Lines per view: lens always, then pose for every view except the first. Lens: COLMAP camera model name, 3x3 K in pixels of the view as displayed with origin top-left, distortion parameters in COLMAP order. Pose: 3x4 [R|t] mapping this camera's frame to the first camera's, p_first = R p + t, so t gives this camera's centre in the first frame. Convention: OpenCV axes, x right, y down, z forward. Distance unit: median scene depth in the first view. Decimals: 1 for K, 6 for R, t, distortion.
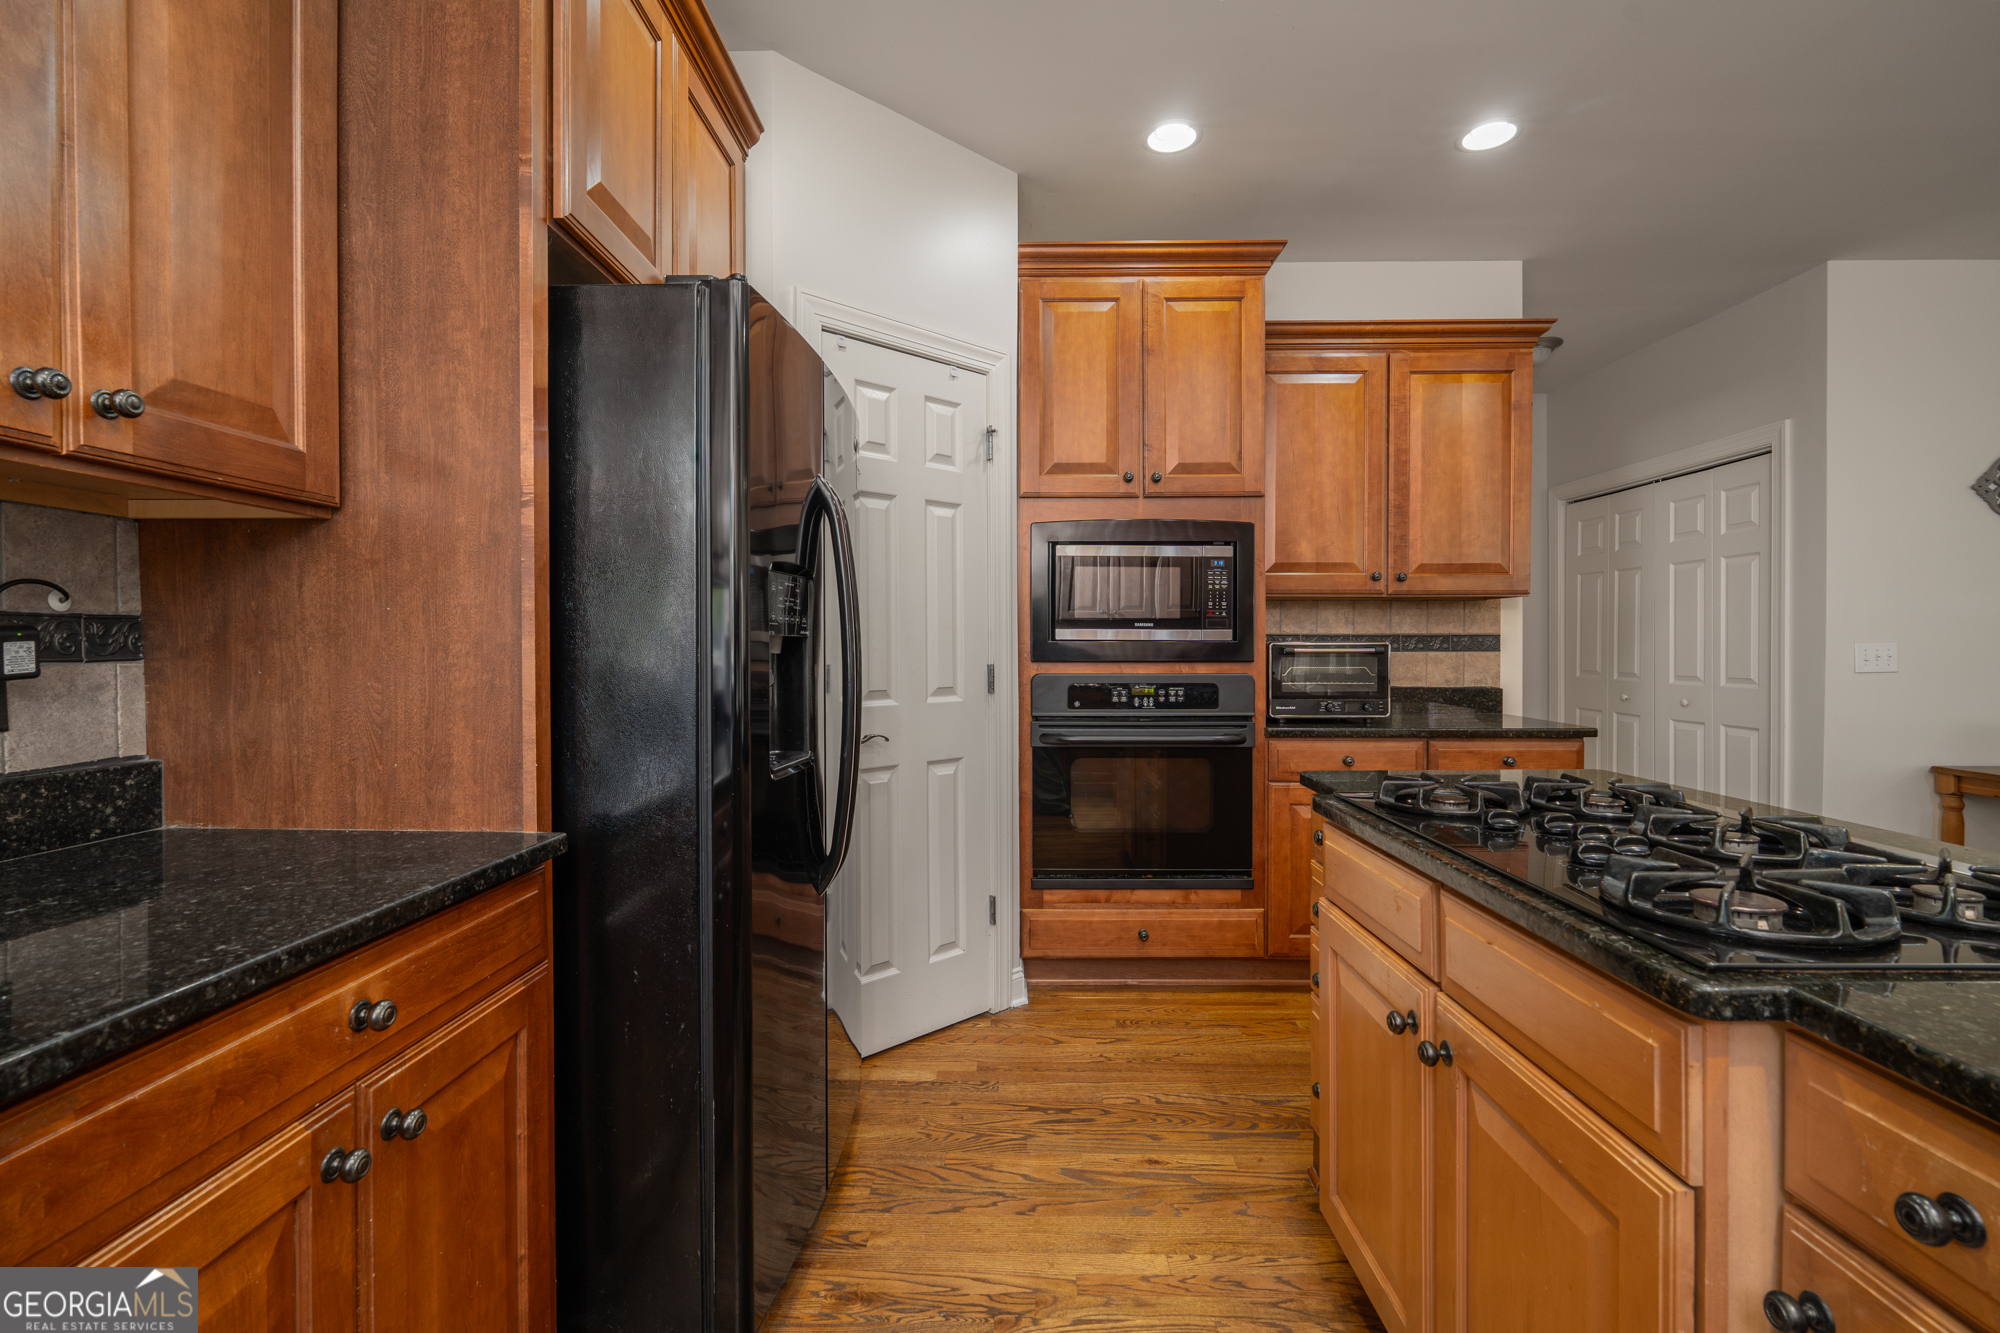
lens RADIAL K [[896.2, 0, 1001.2], [0, 896.2, 654.8], [0, 0, 1]] dist [0.000125, 0.000077]
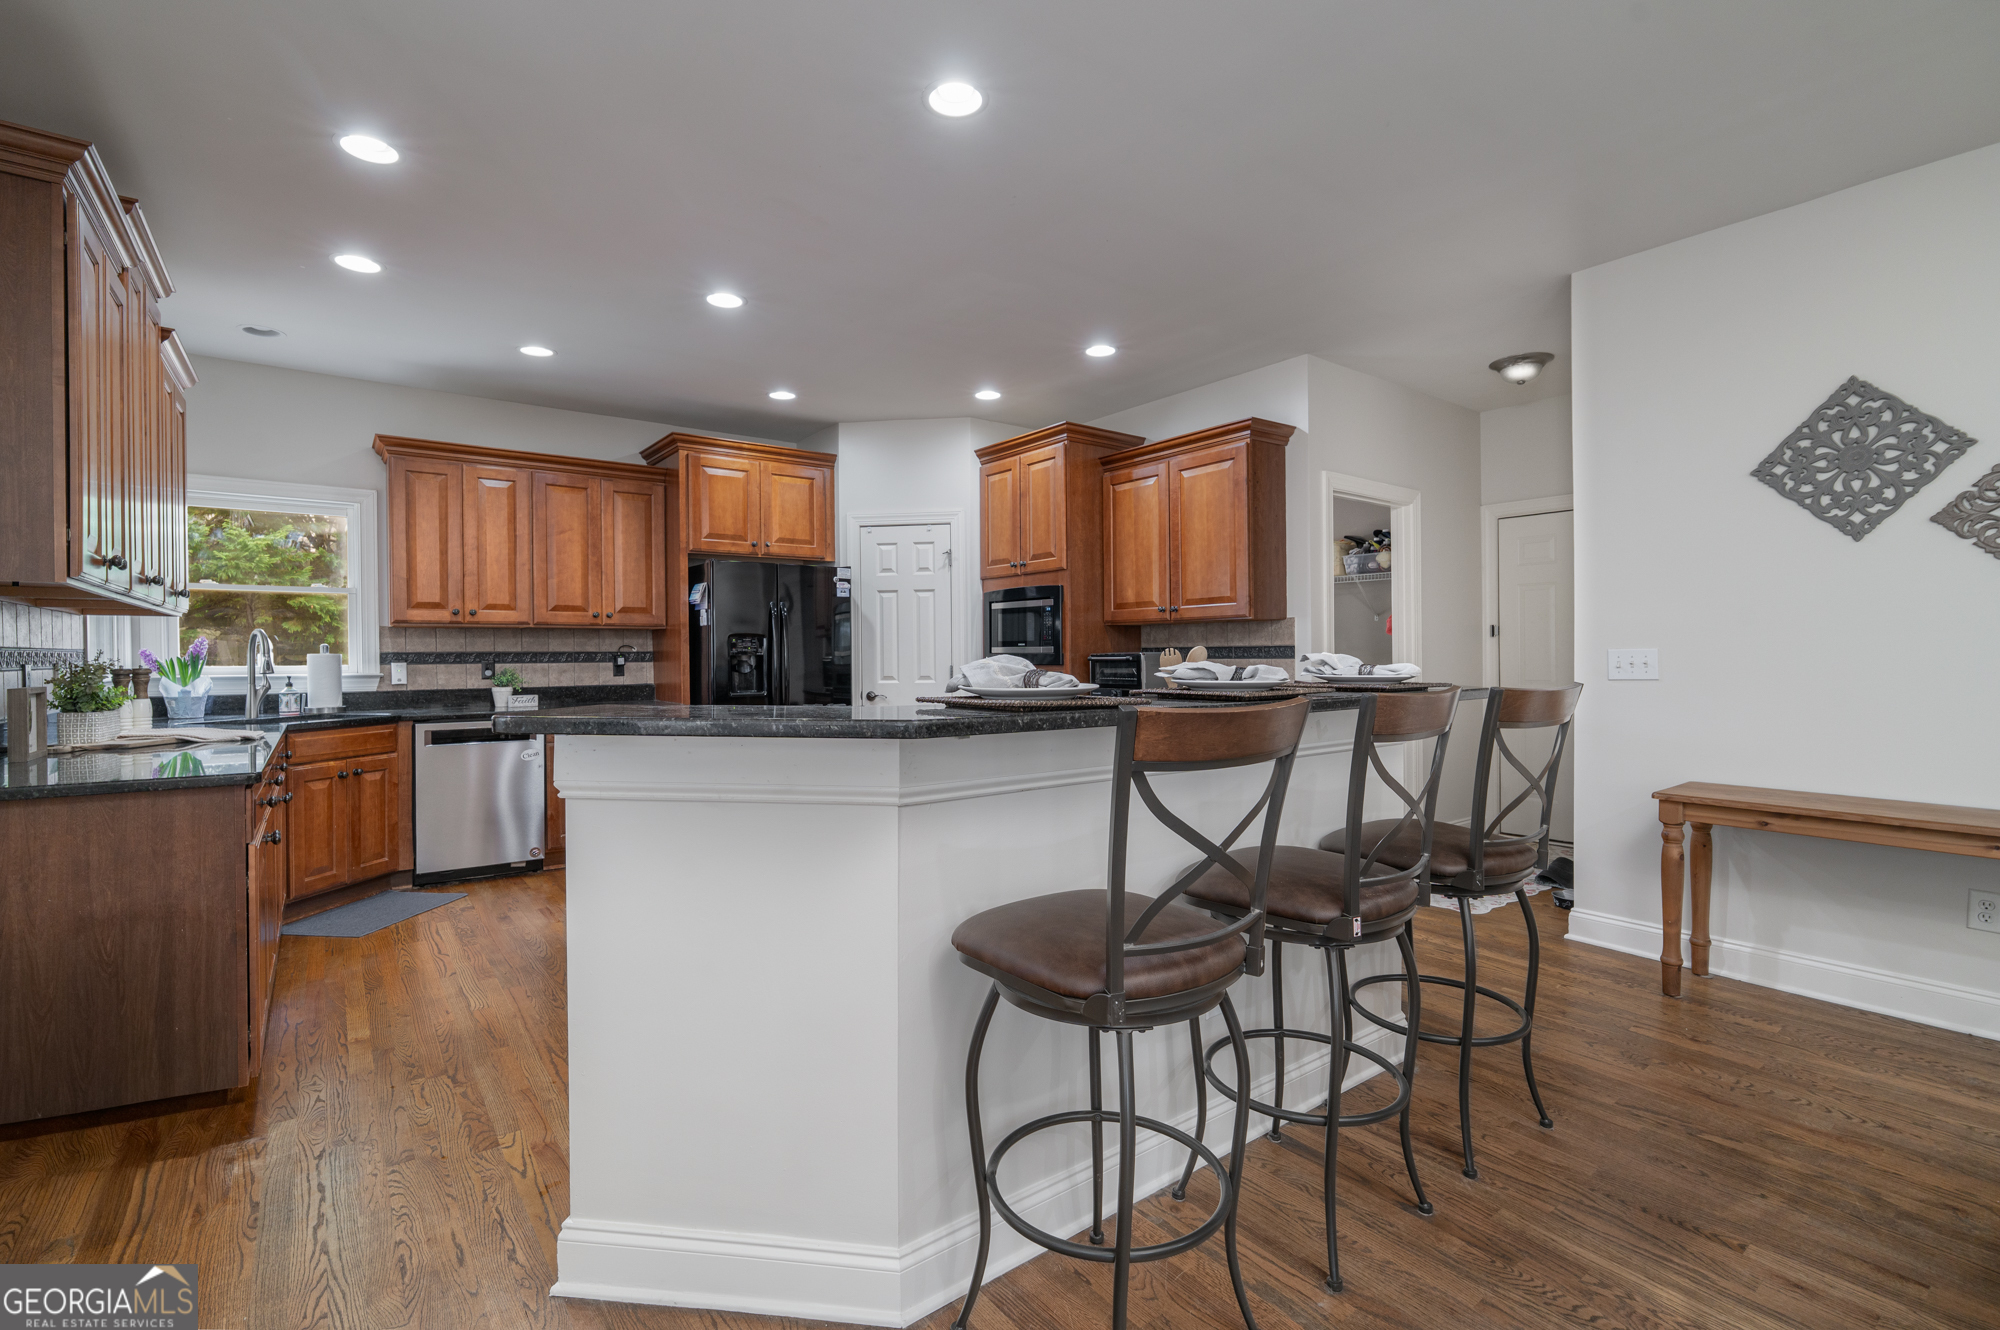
lens RADIAL K [[896.2, 0, 1005.6], [0, 896.2, 661.0], [0, 0, 1]] dist [0.000125, 0.000077]
pose [[0.619283, 0.000377, -0.785168, 1.580910], [-0.000716, 1.000000, -0.000085, 0.000406], [0.785167, 0.000615, 0.619283, -0.159787]]
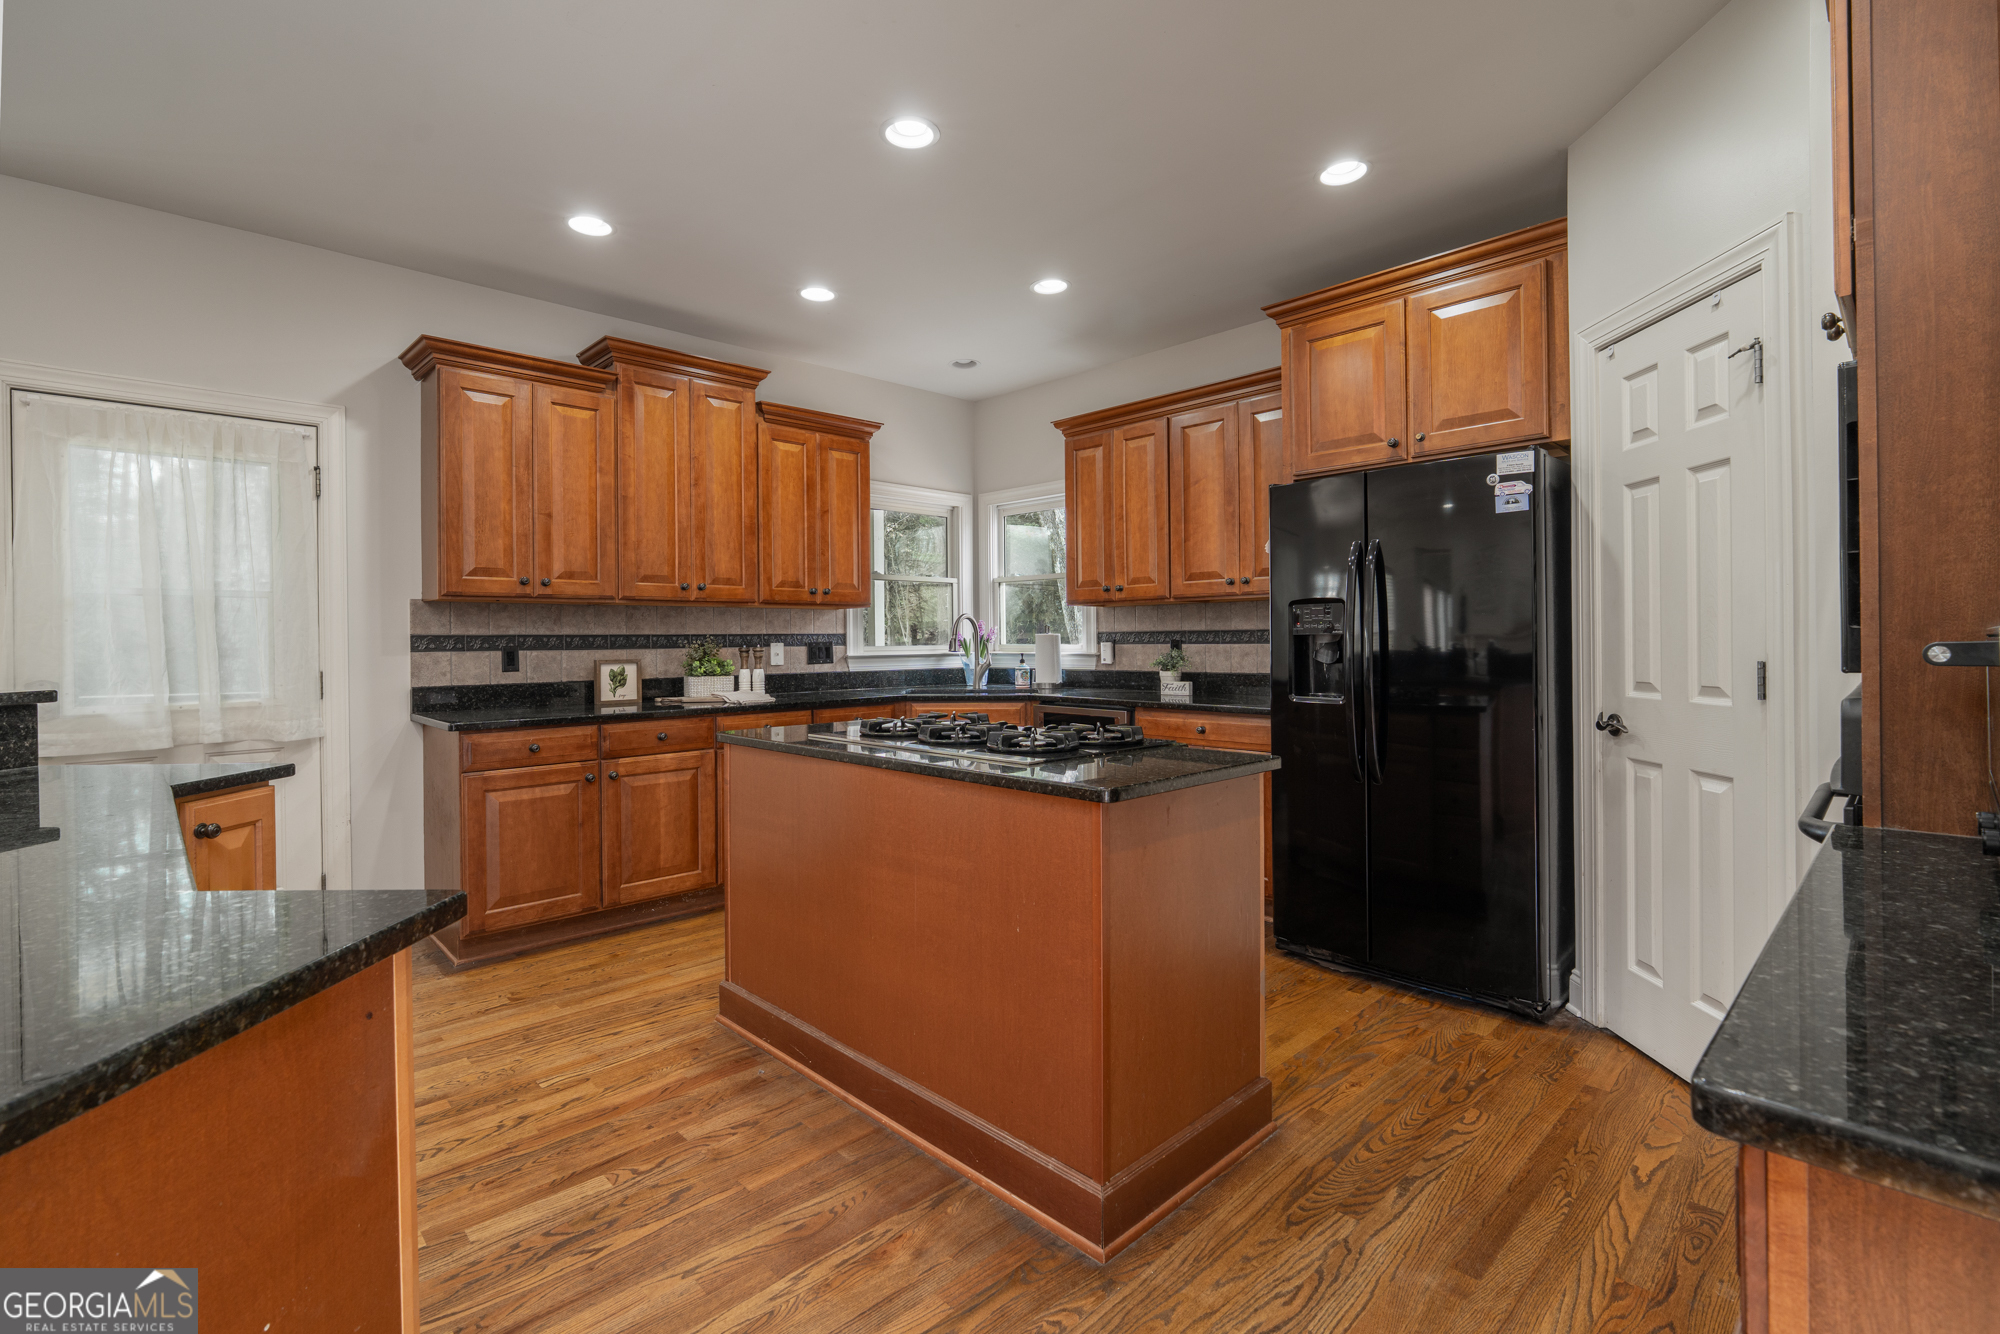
lens RADIAL K [[896.2, 0, 998.0], [0, 896.2, 645.3], [0, 0, 1]] dist [0.000125, 0.000077]
pose [[-0.703762, 0.004923, -0.710419, 0.899600], [-0.003638, 0.999938, 0.010532, -0.007511], [0.710427, 0.009996, -0.703700, 1.016029]]
